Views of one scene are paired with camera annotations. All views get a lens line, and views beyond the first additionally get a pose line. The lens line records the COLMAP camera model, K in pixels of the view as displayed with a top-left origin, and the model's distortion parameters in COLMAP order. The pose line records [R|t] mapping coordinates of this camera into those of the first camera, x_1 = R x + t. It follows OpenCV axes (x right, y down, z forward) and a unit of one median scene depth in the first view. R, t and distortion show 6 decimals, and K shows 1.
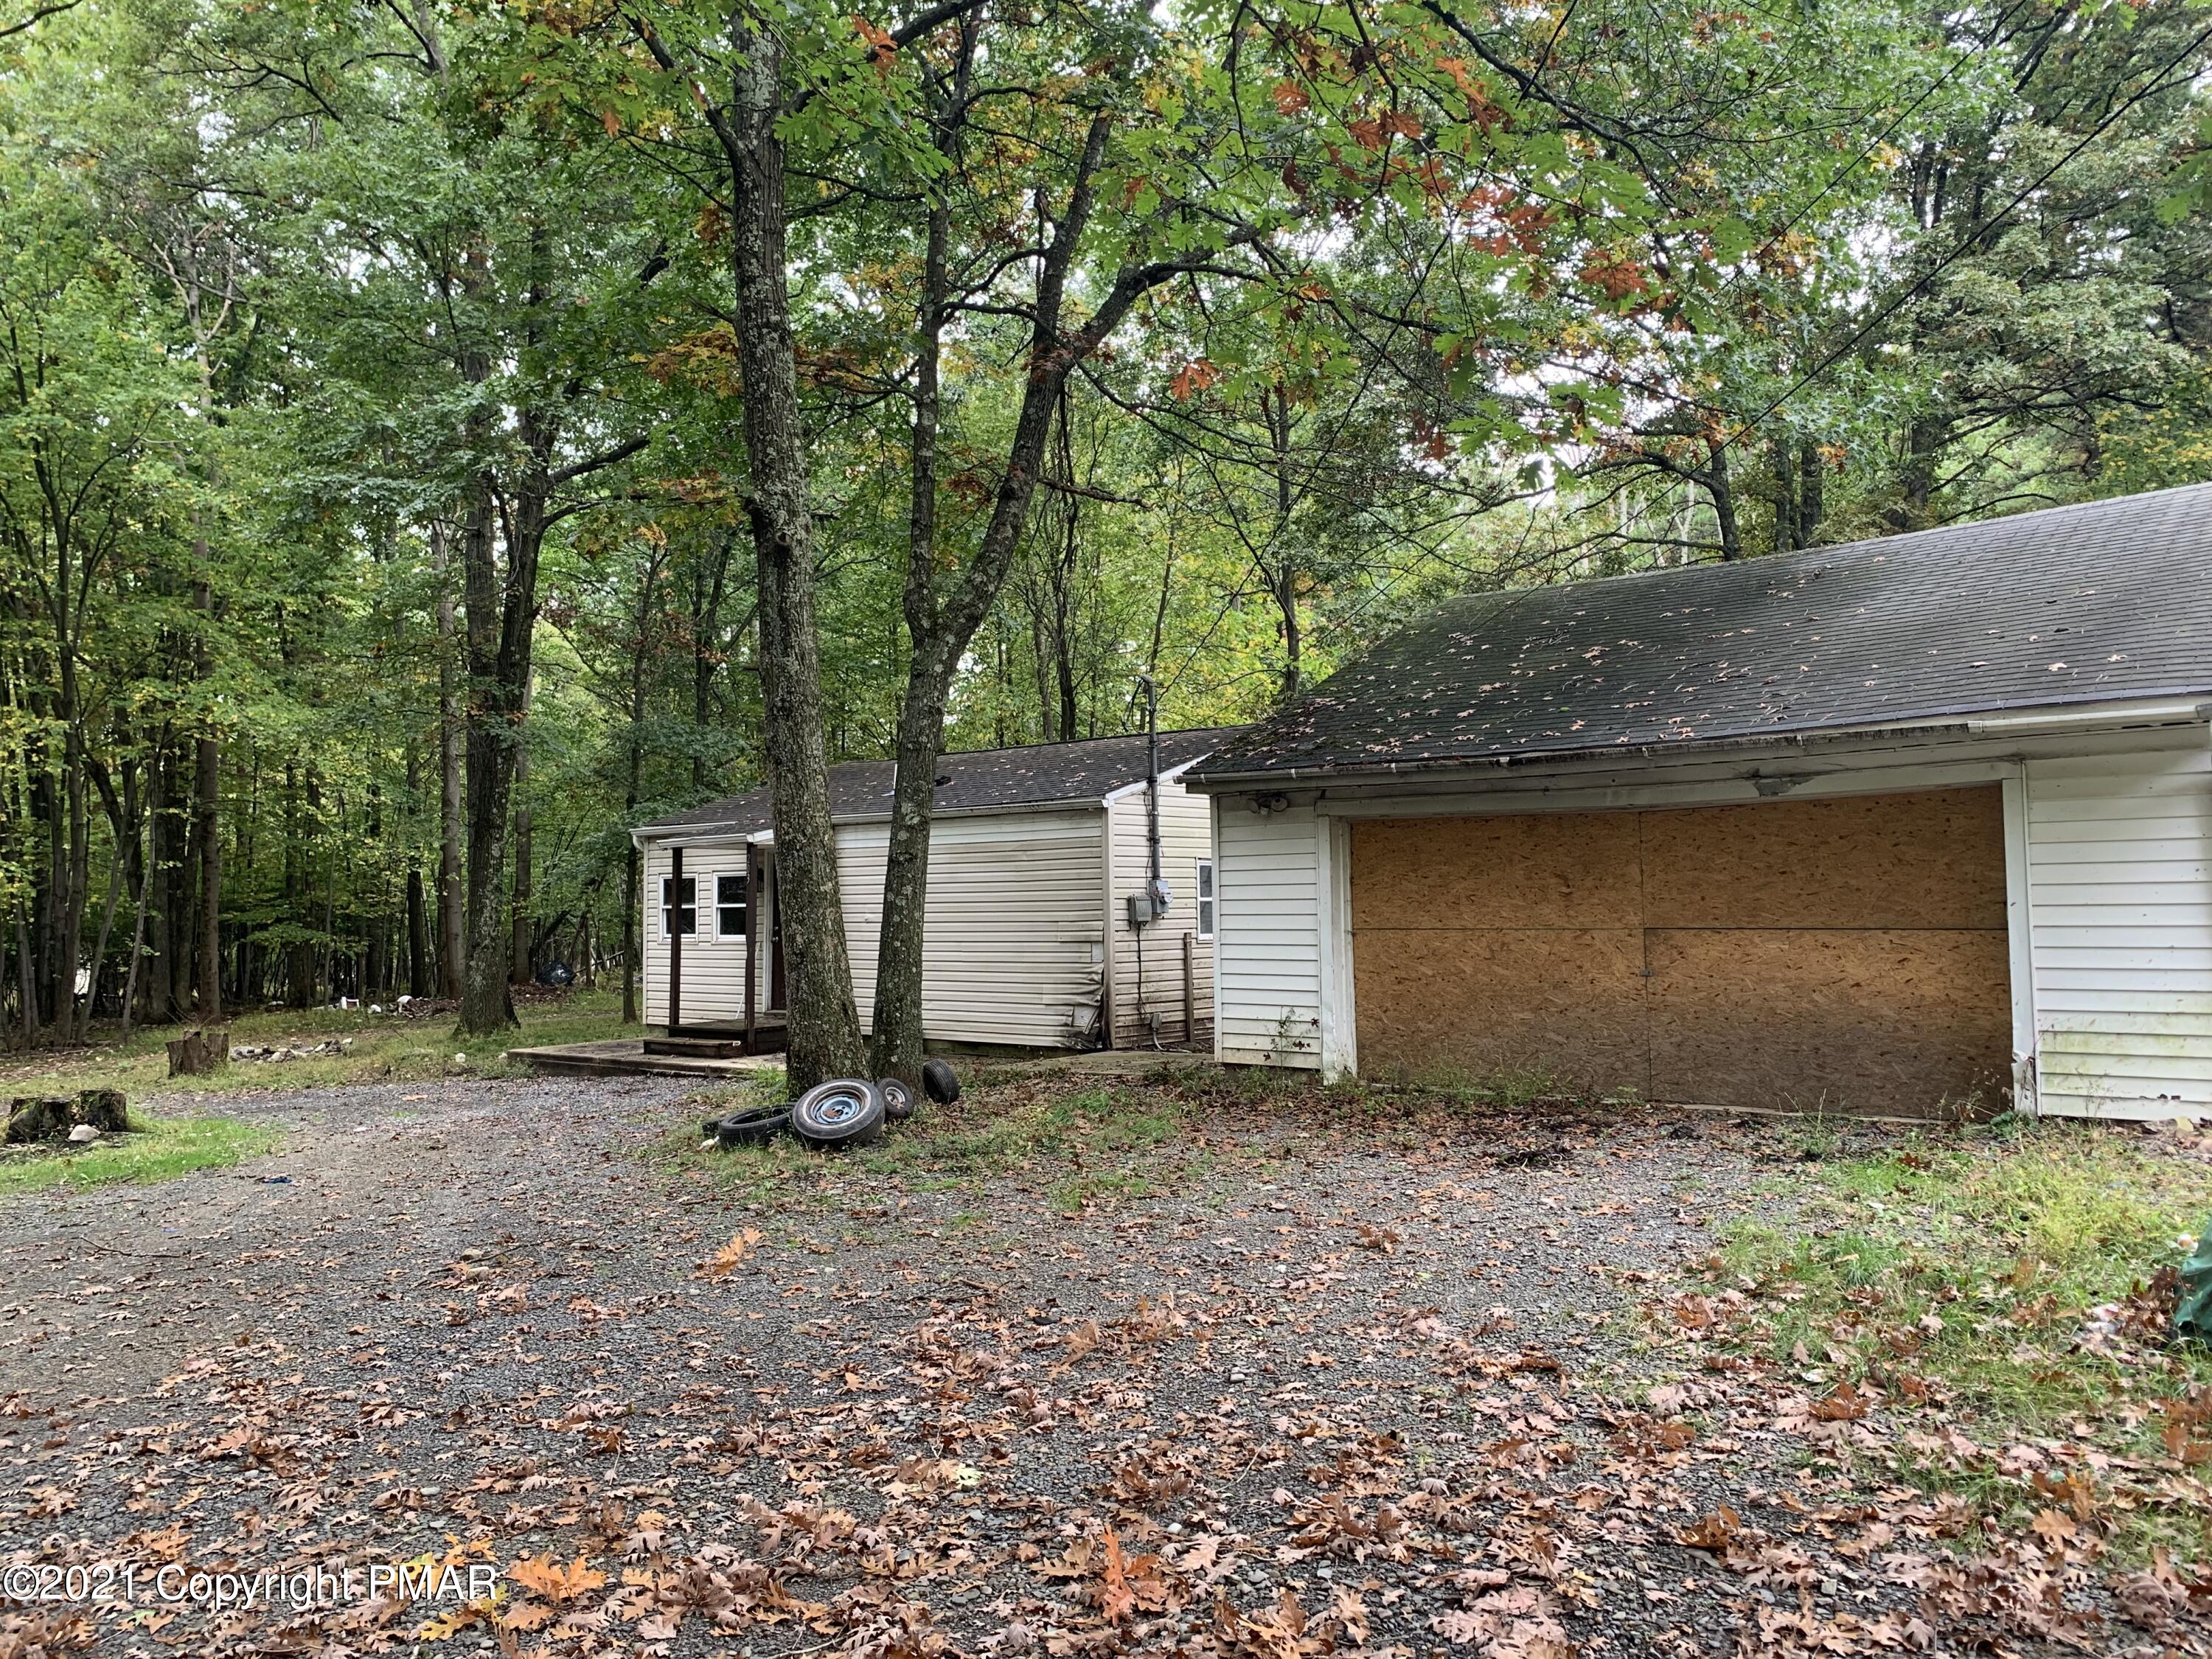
lens RADIAL K [[1682.6, 0, 1105.6], [0, 1682.6, 831.6], [0, 0, 1]] dist [0.016363, -0.000872]
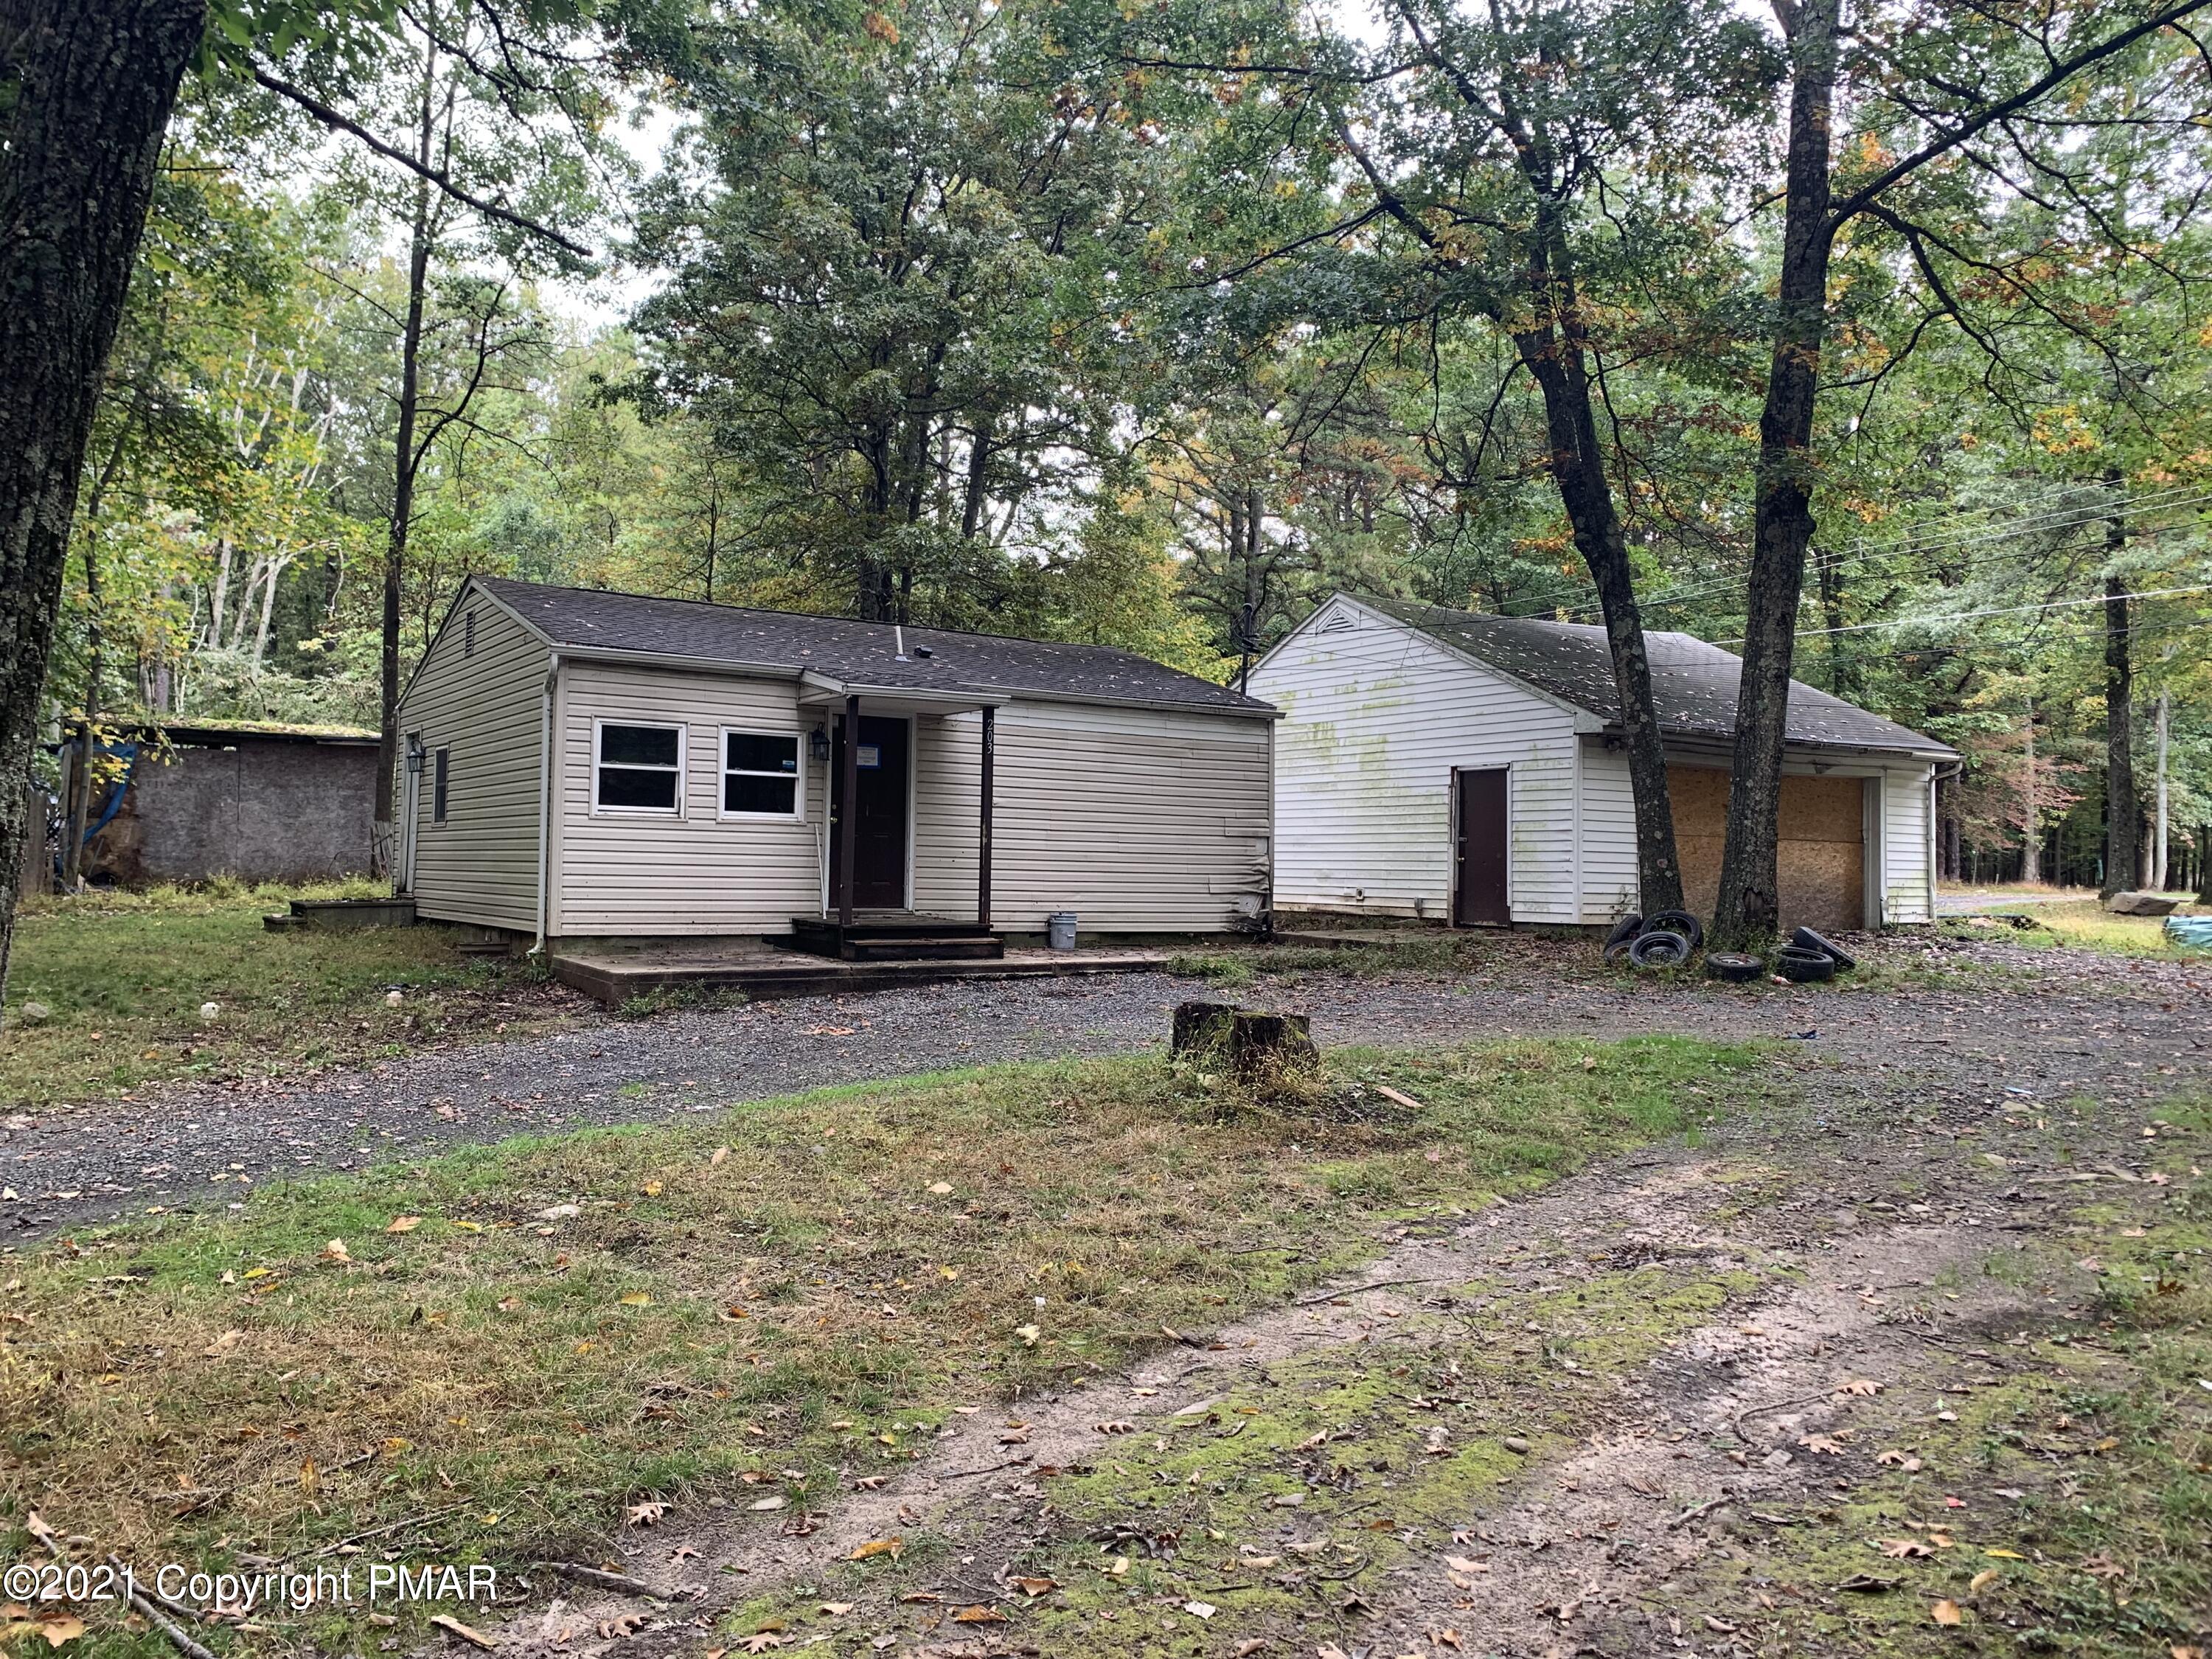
lens RADIAL K [[1682.6, 0, 1106.3], [0, 1682.6, 826.6], [0, 0, 1]] dist [0.016363, -0.000872]
pose [[0.301837, 0.047352, 0.952183, -0.897446], [-0.067745, 0.997306, -0.028121, 0.078696], [-0.950950, -0.056018, 0.304231, 0.614223]]
